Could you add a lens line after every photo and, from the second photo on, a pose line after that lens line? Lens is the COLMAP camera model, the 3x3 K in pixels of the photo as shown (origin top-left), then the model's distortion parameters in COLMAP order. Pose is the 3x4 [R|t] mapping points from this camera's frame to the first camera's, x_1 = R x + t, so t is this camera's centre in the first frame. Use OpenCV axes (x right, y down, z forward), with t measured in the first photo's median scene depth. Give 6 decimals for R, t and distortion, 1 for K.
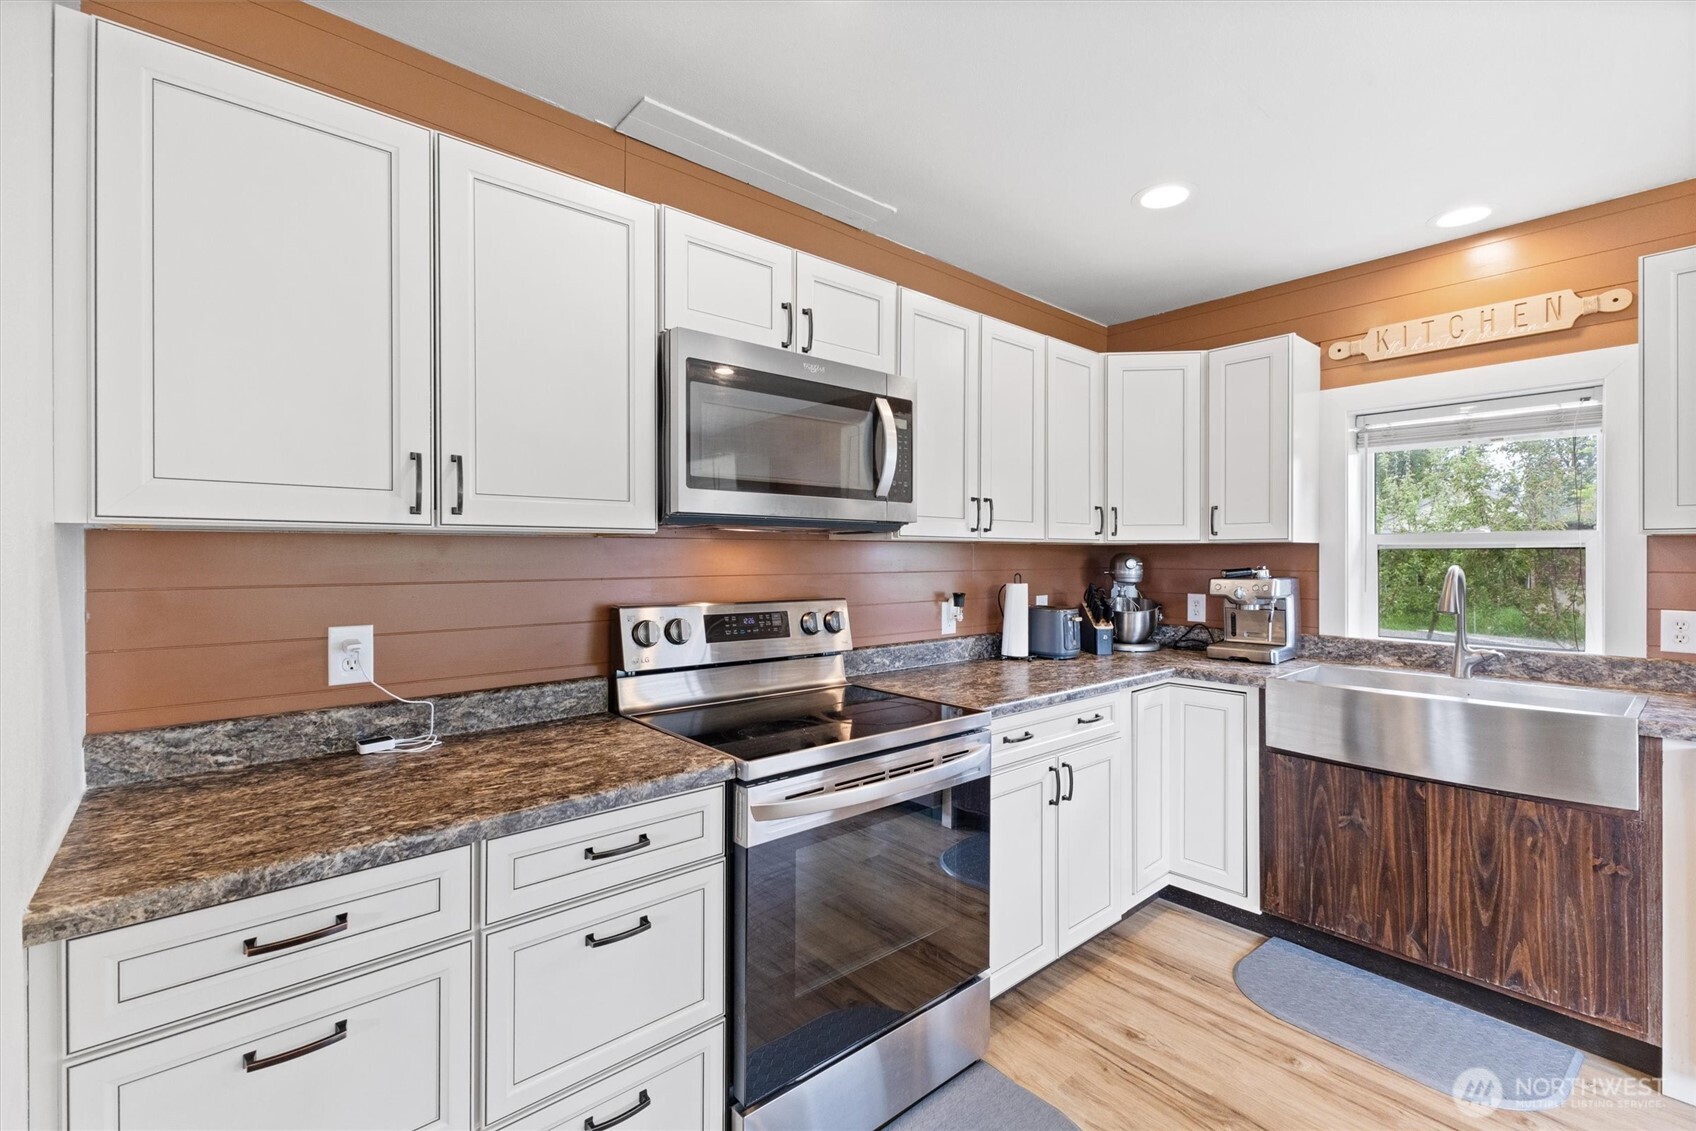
lens RADIAL K [[737.3, 0, 848.1], [0, 737.3, 557.6], [0, 0, 1]] dist [0.019087, -0.006659]
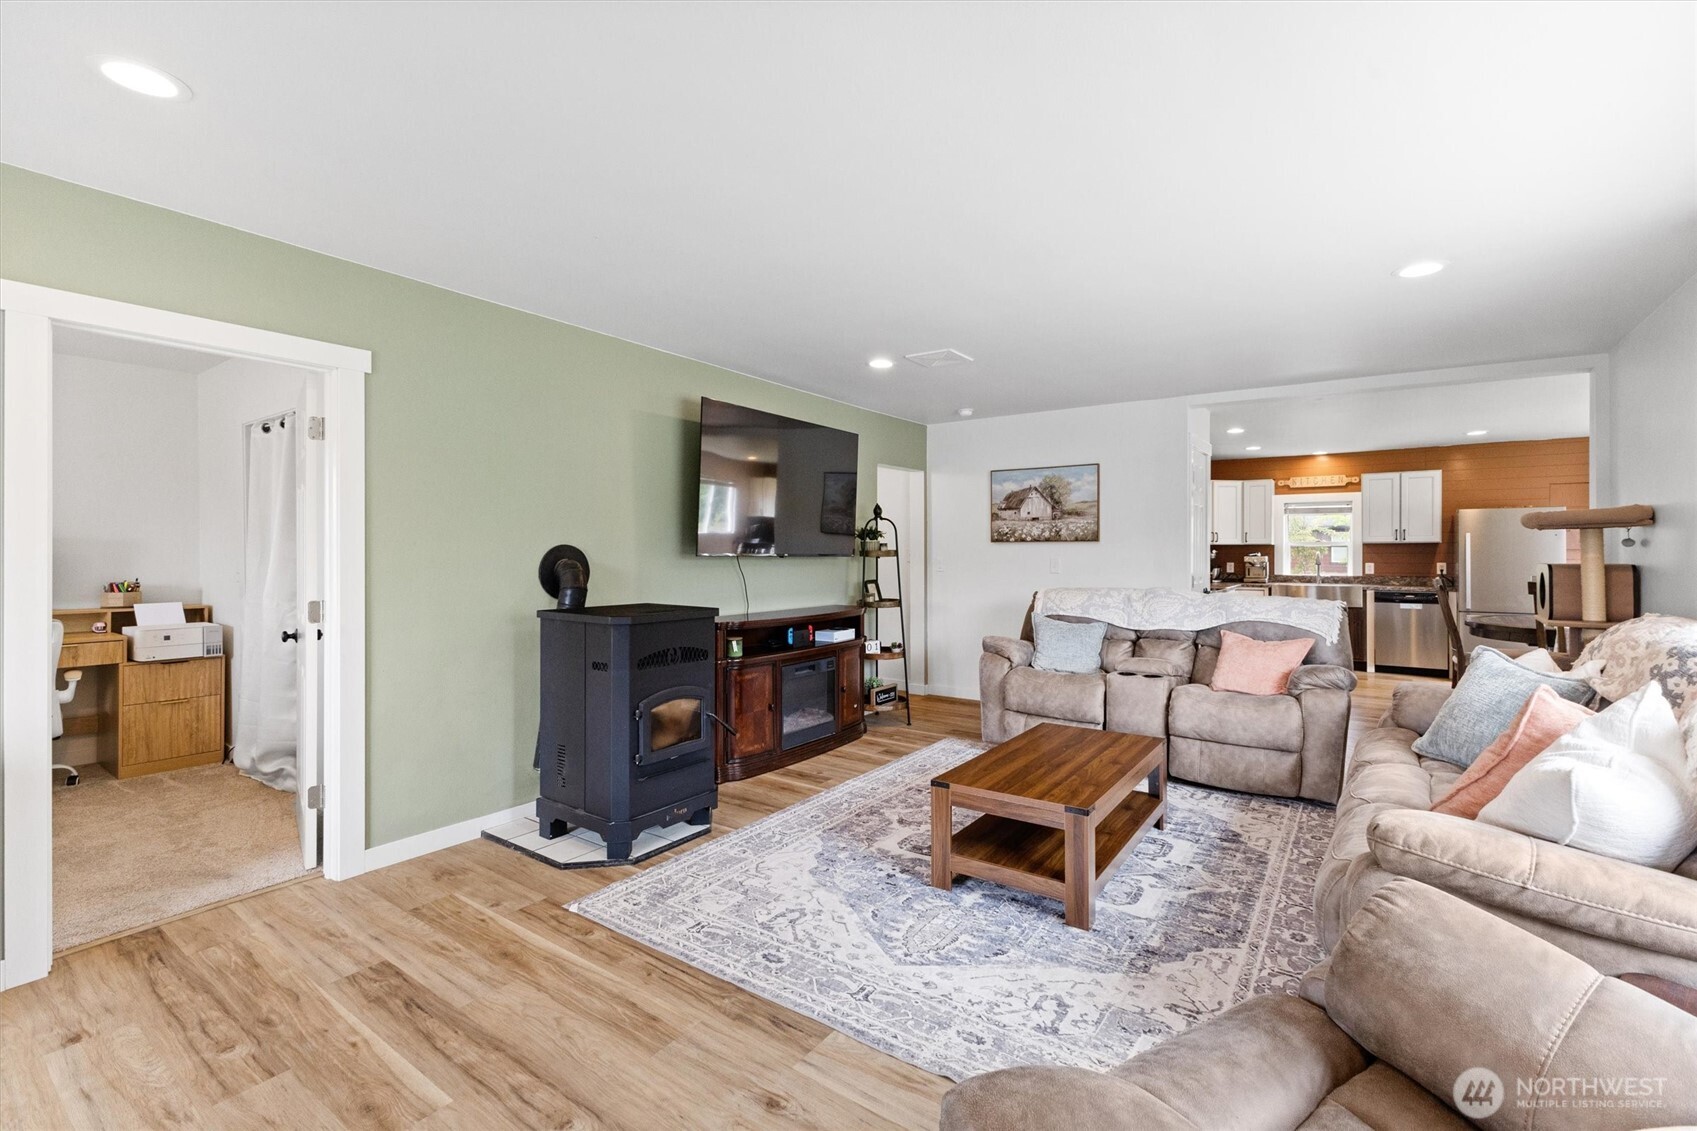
lens RADIAL K [[744.4, 0, 851.9], [0, 744.4, 553.5], [0, 0, 1]] dist [0.007901, -0.000190]
pose [[0.971301, -0.002296, 0.237842, -2.315065], [0.002086, 0.999997, 0.001136, 0.012558], [-0.237844, -0.000607, 0.971303, -2.037125]]
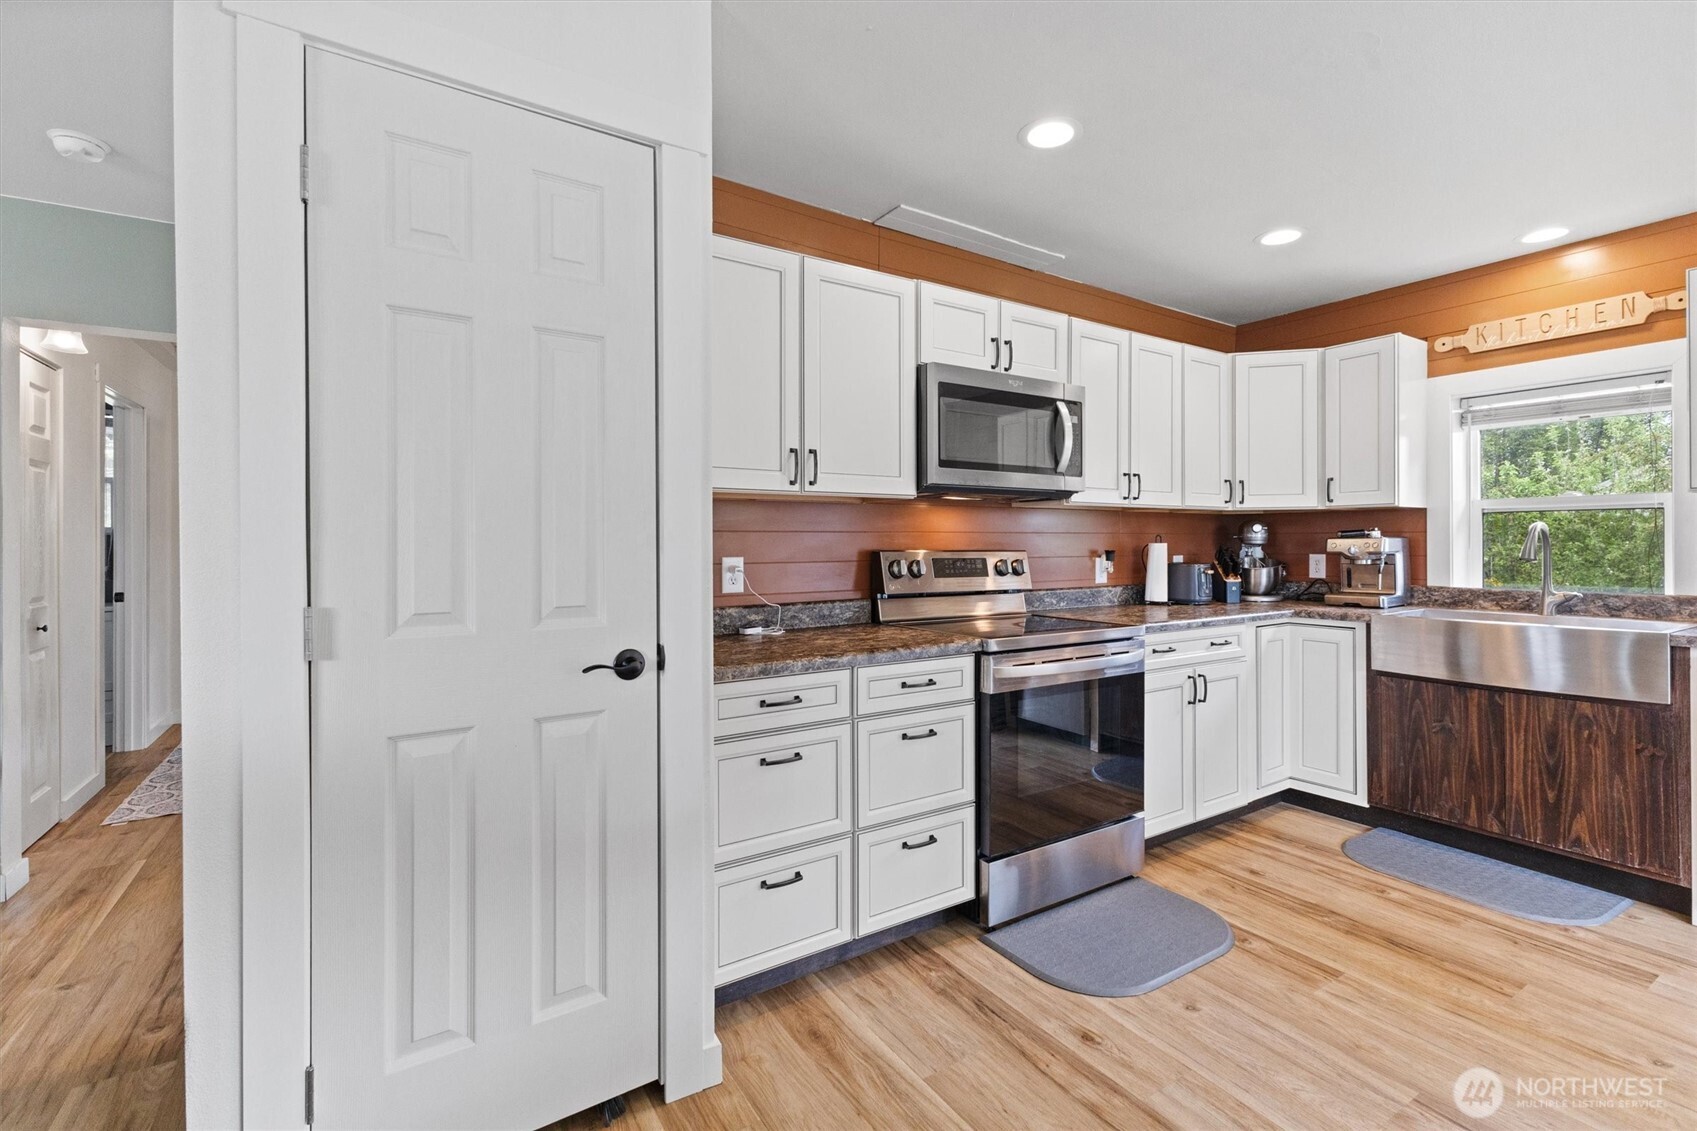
lens RADIAL K [[748.8, 0, 855.9], [0, 748.8, 545.4], [0, 0, 1]] dist [0.020033, -0.006602]
pose [[0.990844, -0.003636, -0.134963, -0.130537], [0.003633, 0.999993, -0.000268, 0.047722], [0.134963, -0.000225, 0.990851, -0.400661]]
